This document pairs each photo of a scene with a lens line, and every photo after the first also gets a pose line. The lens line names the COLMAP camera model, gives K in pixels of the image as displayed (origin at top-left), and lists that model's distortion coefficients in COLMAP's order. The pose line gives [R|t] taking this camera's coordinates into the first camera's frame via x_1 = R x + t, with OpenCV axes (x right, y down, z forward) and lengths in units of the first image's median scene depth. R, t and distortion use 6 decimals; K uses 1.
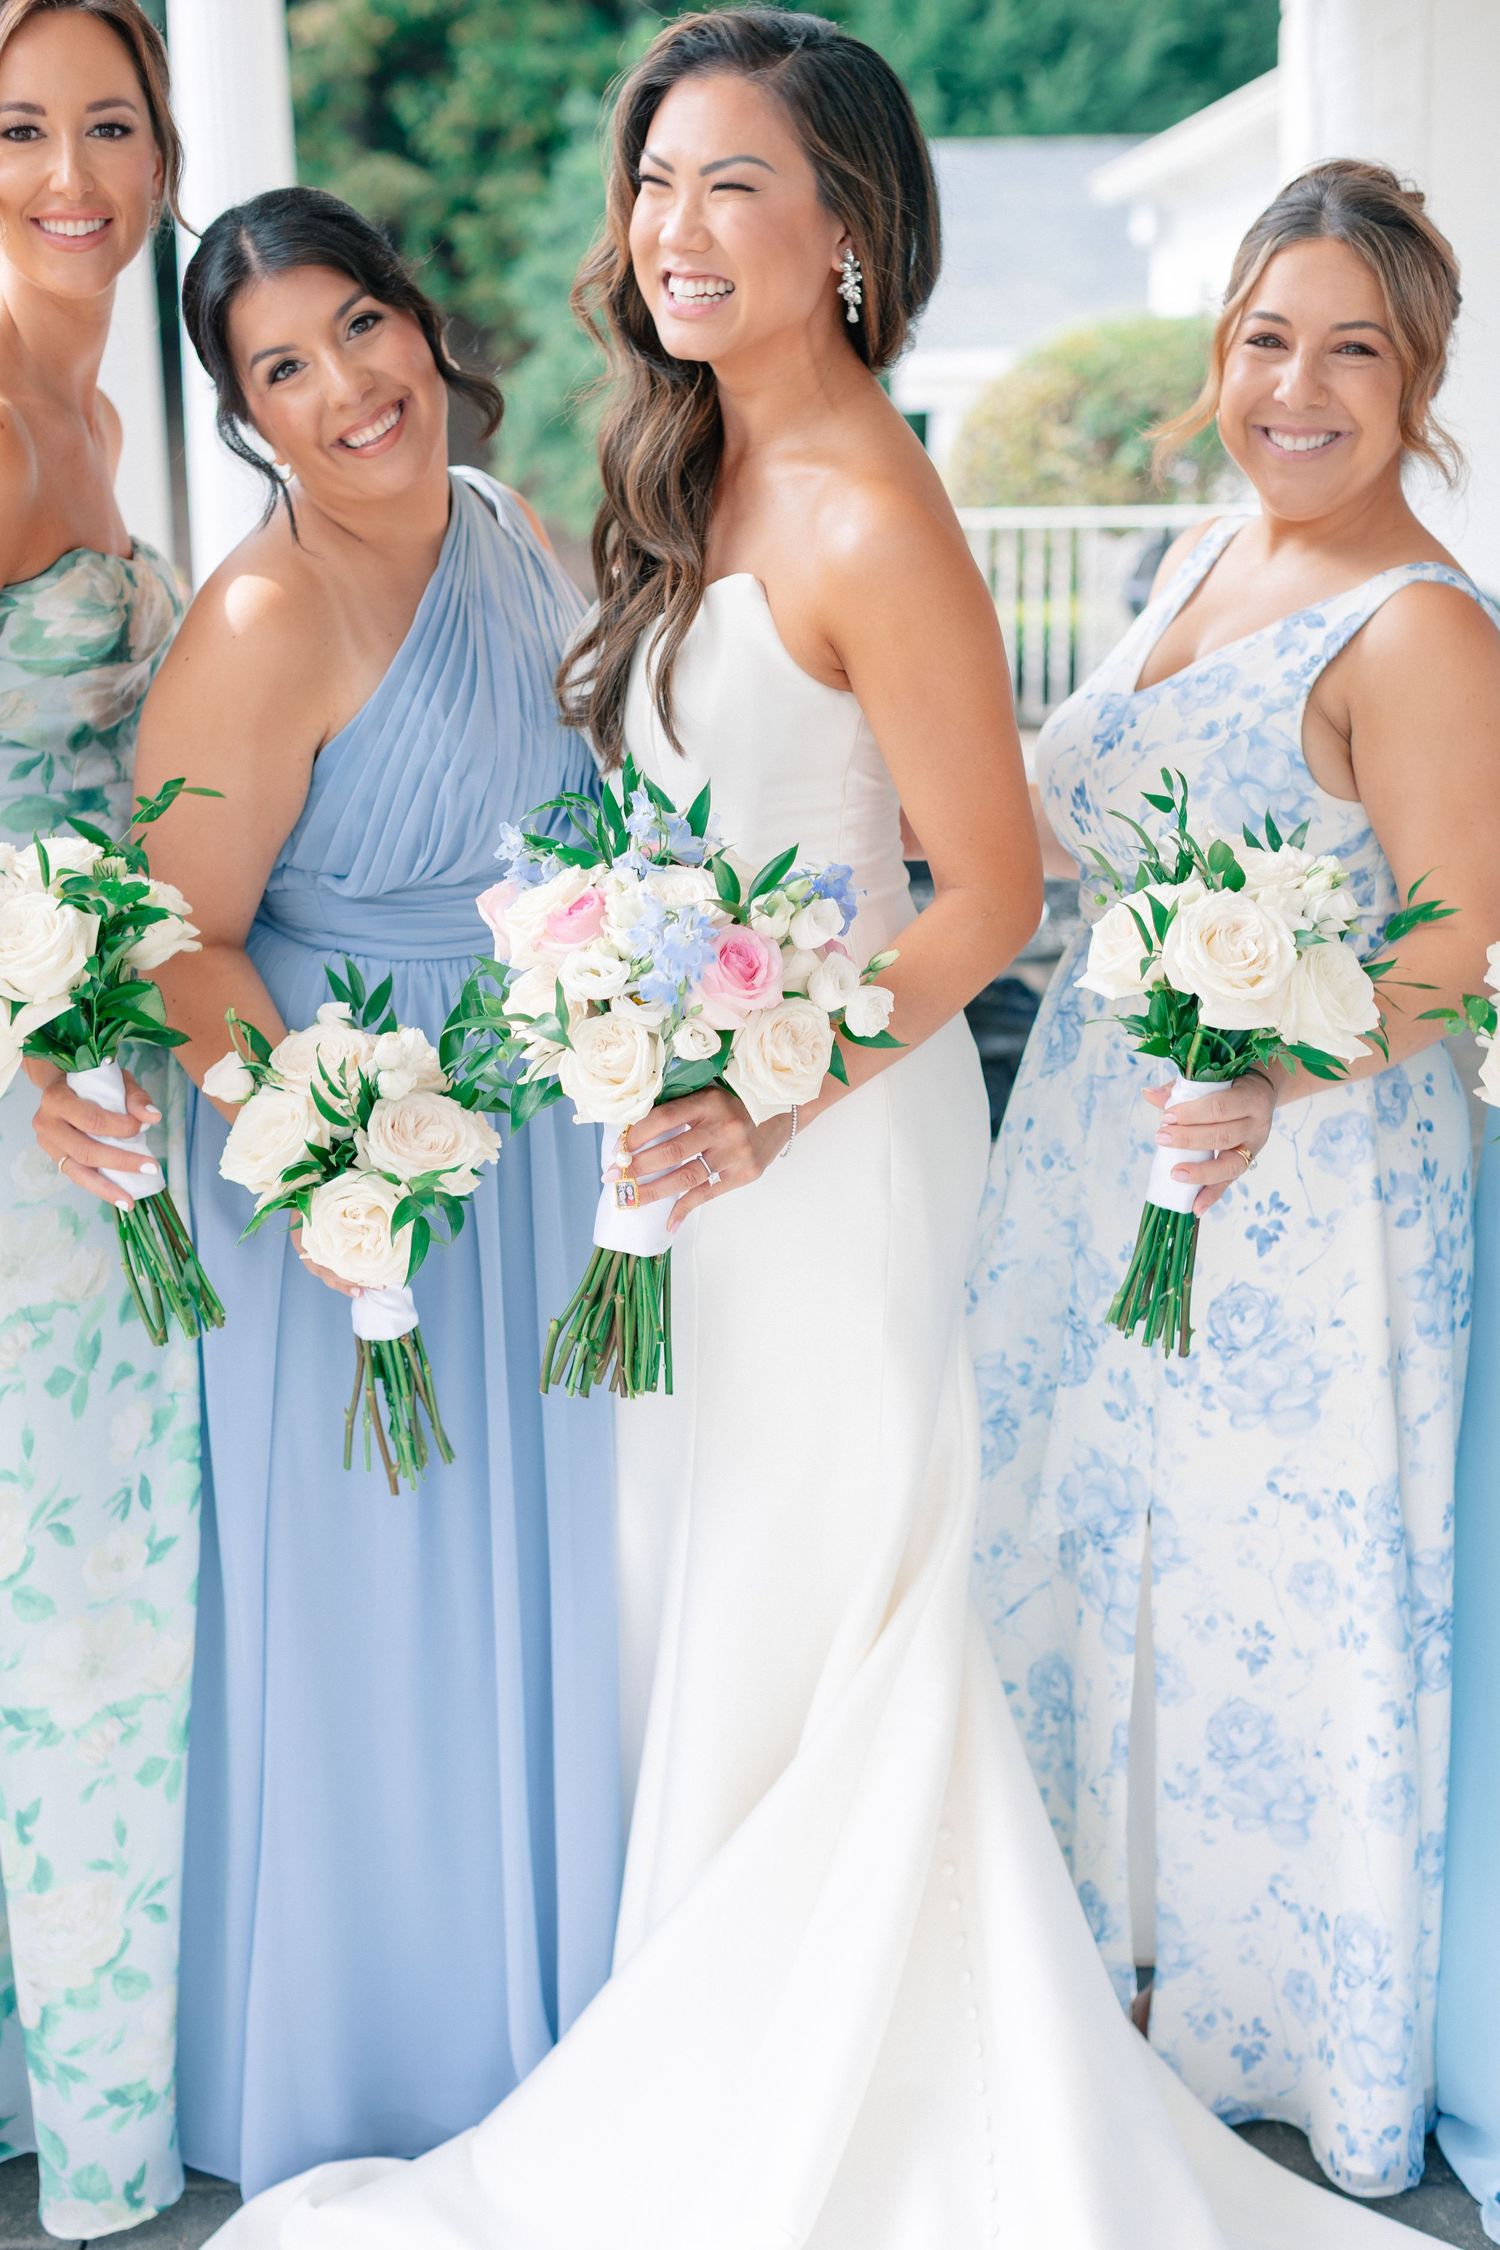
lens RADIAL K [[3223.4, 0, 736.5], [0, 3223.4, 1127.1], [0, 0, 1]] dist [0.156877, 0.000000]
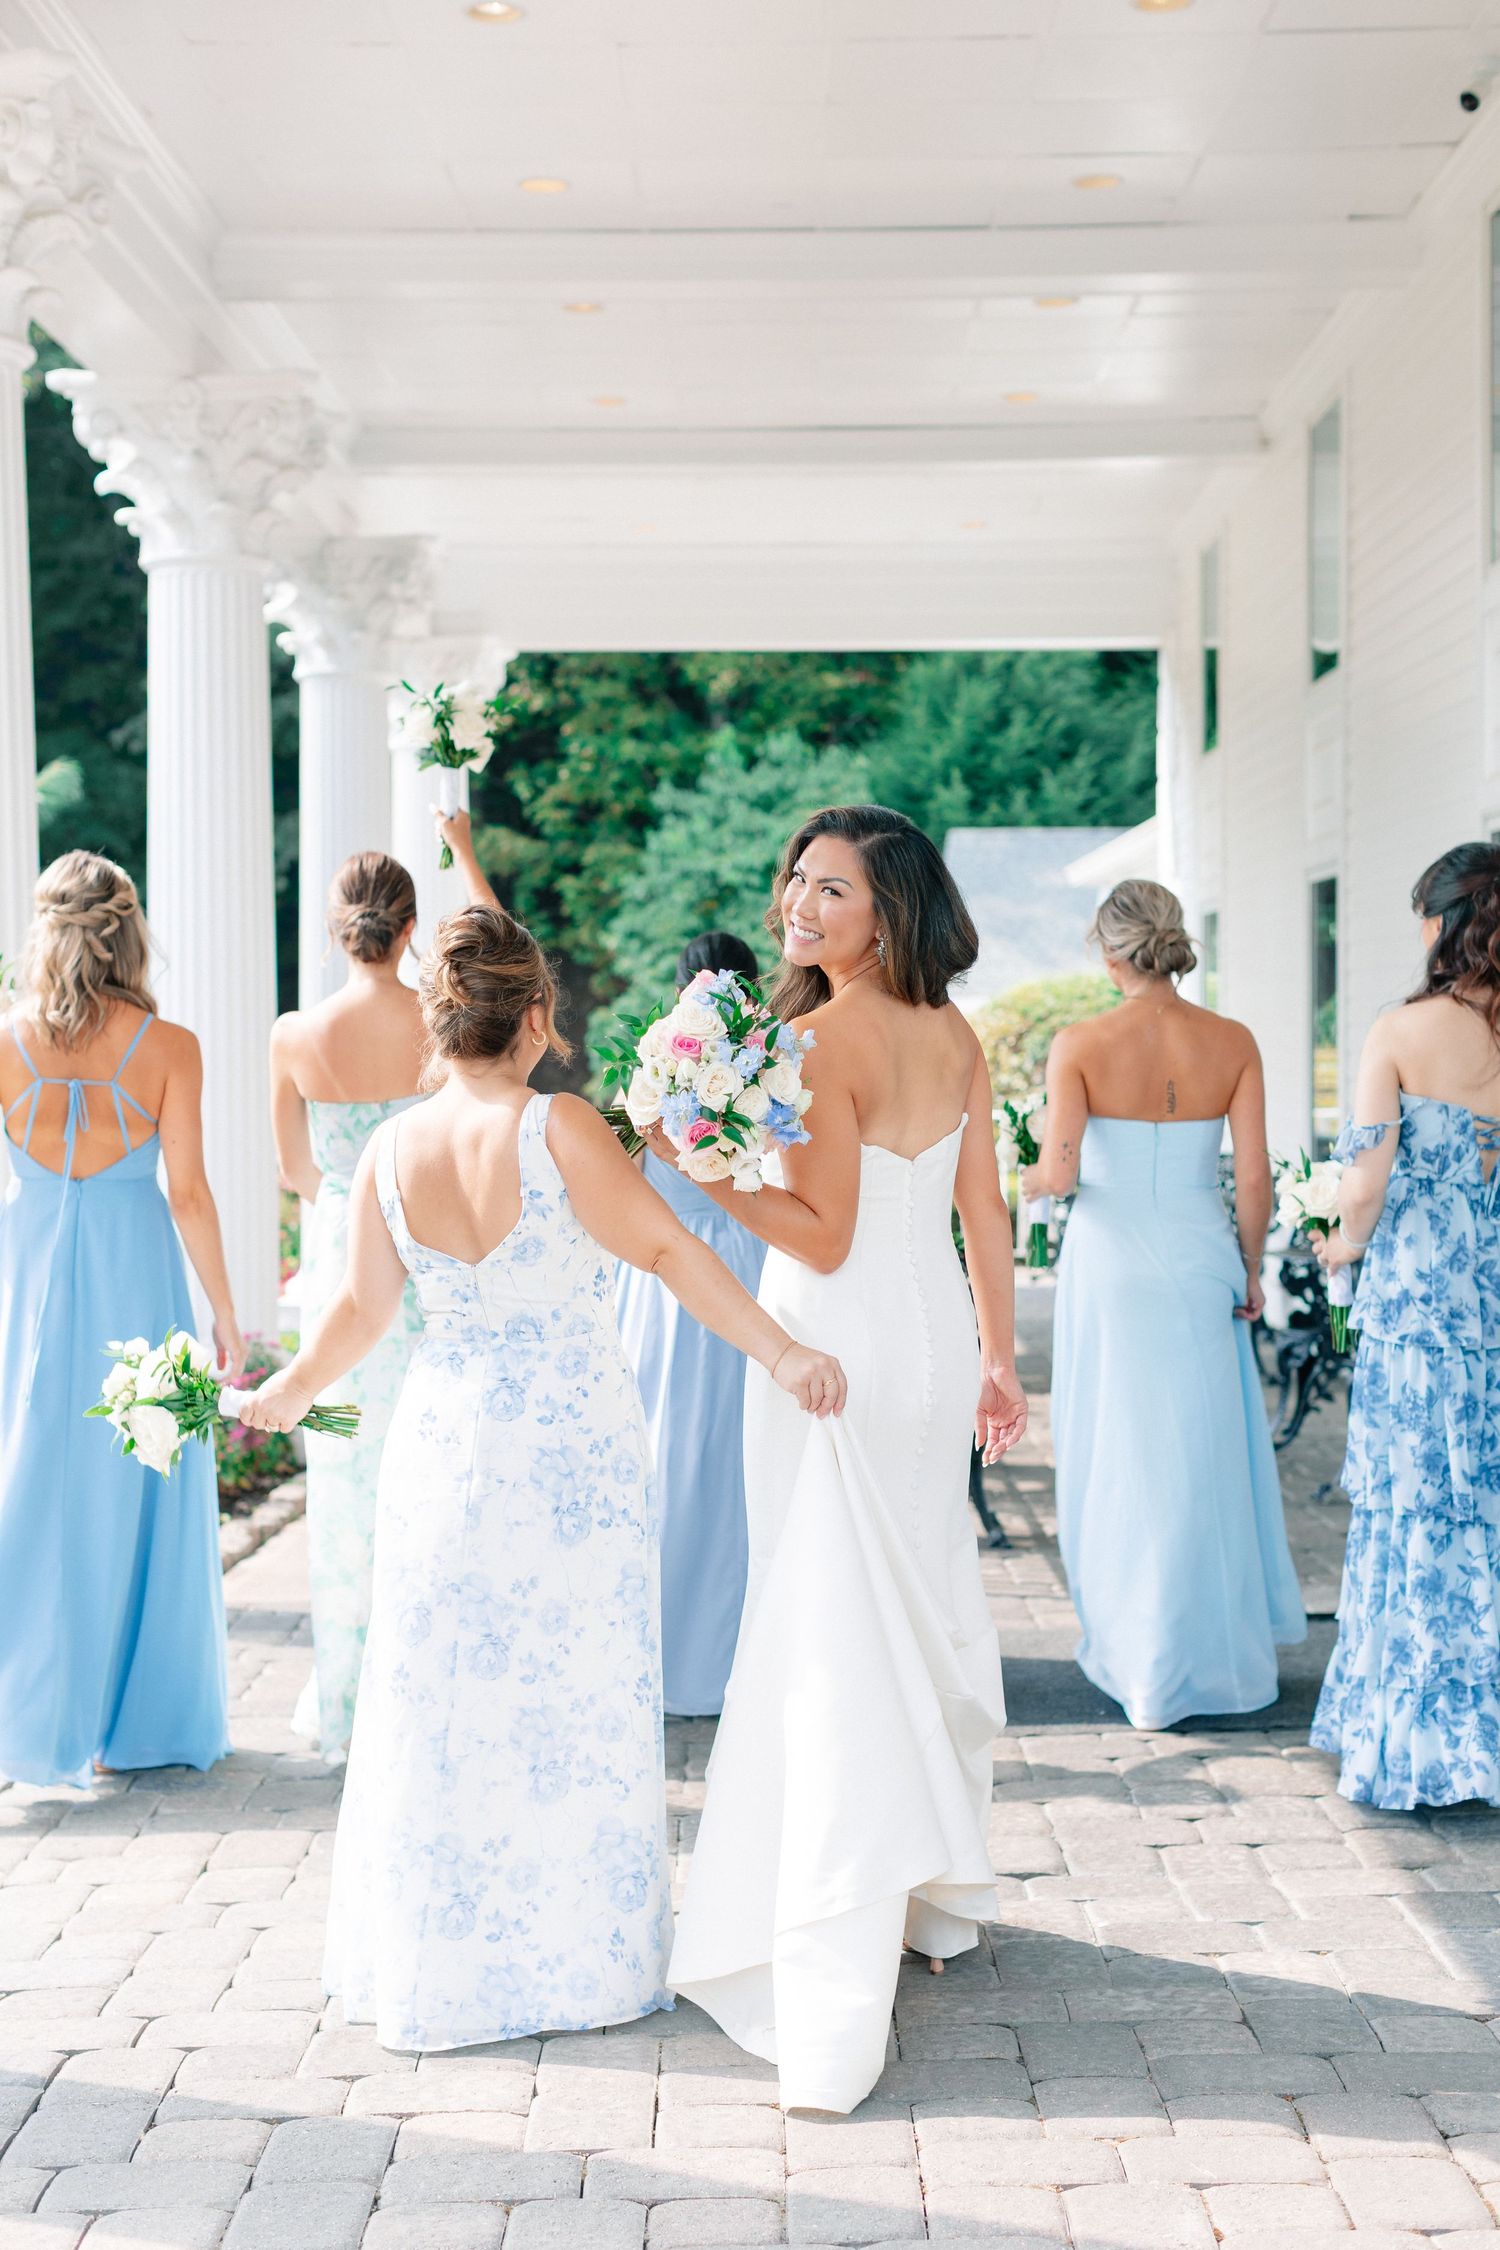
lens RADIAL K [[3223.4, 0, 754.6], [0, 3223.4, 1100.8], [0, 0, 1]] dist [0.156877, 0.000000]
pose [[0.999192, 0.037799, -0.013664, 0.083941], [-0.039738, 0.980048, -0.194750, 0.442557], [0.006030, 0.195135, 0.980758, -1.986293]]
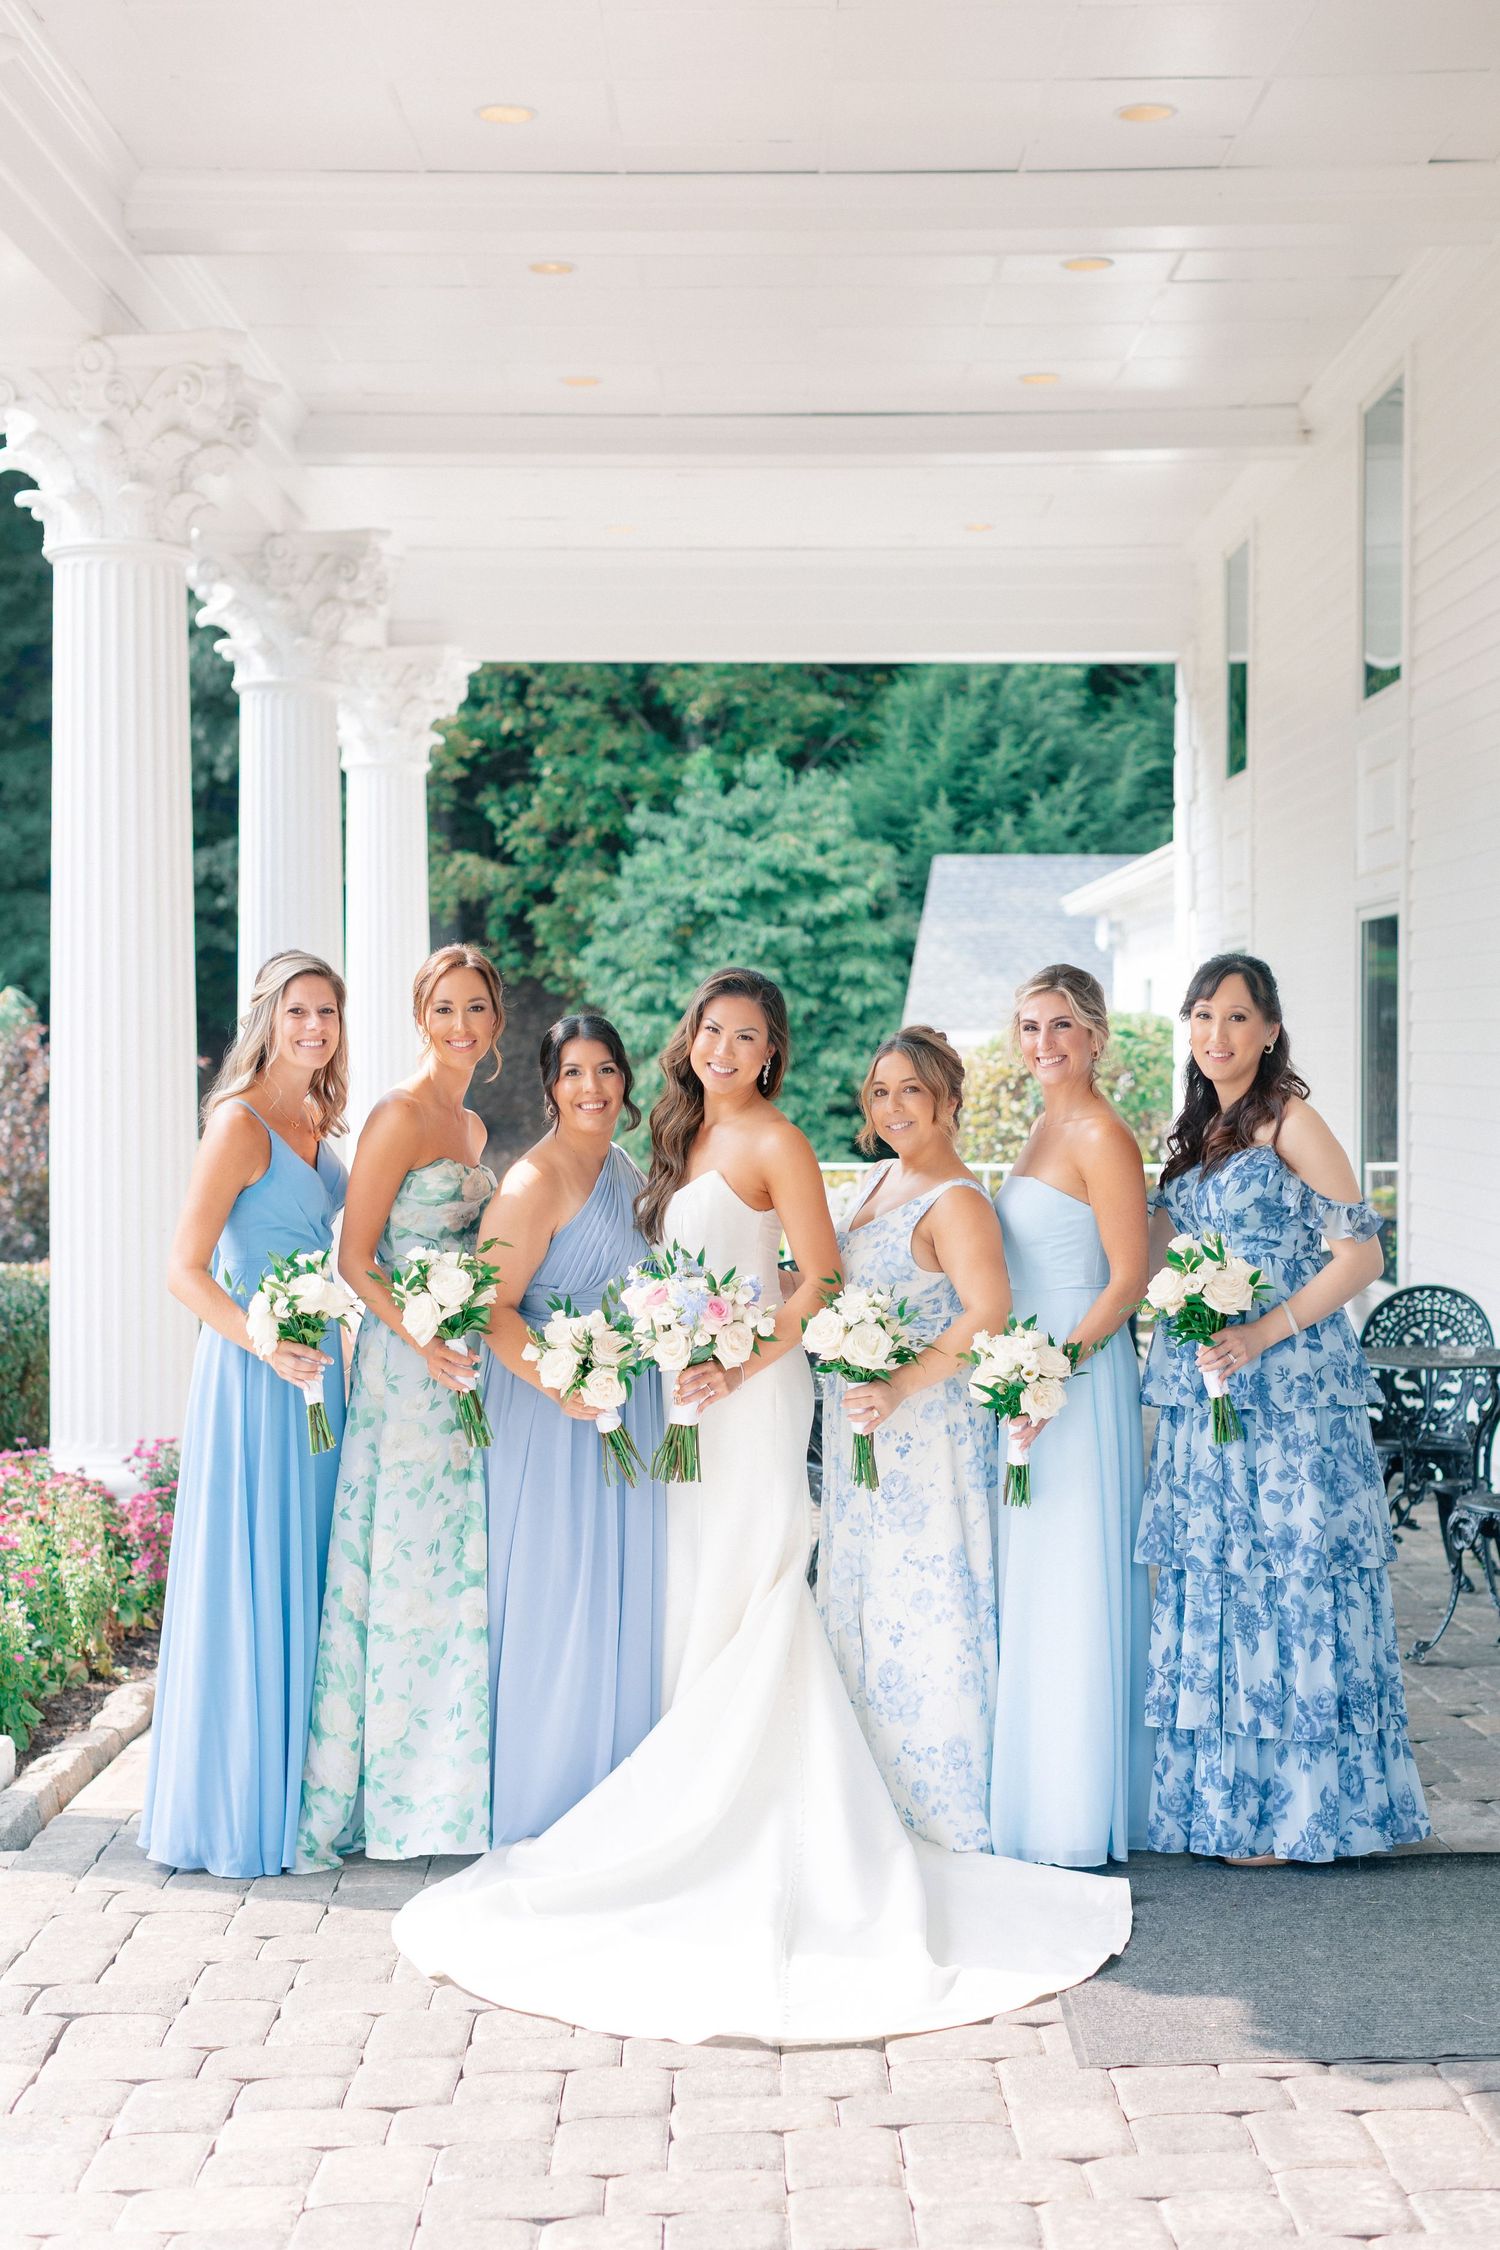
lens RADIAL K [[3223.4, 0, 745.5], [0, 3223.4, 1145.8], [0, 0, 1]] dist [0.156877, 0.000000]
pose [[0.999110, 0.041428, -0.007955, 0.051775], [-0.042185, 0.981215, -0.188251, 0.265911], [0.000007, 0.188419, 0.982089, -1.411679]]
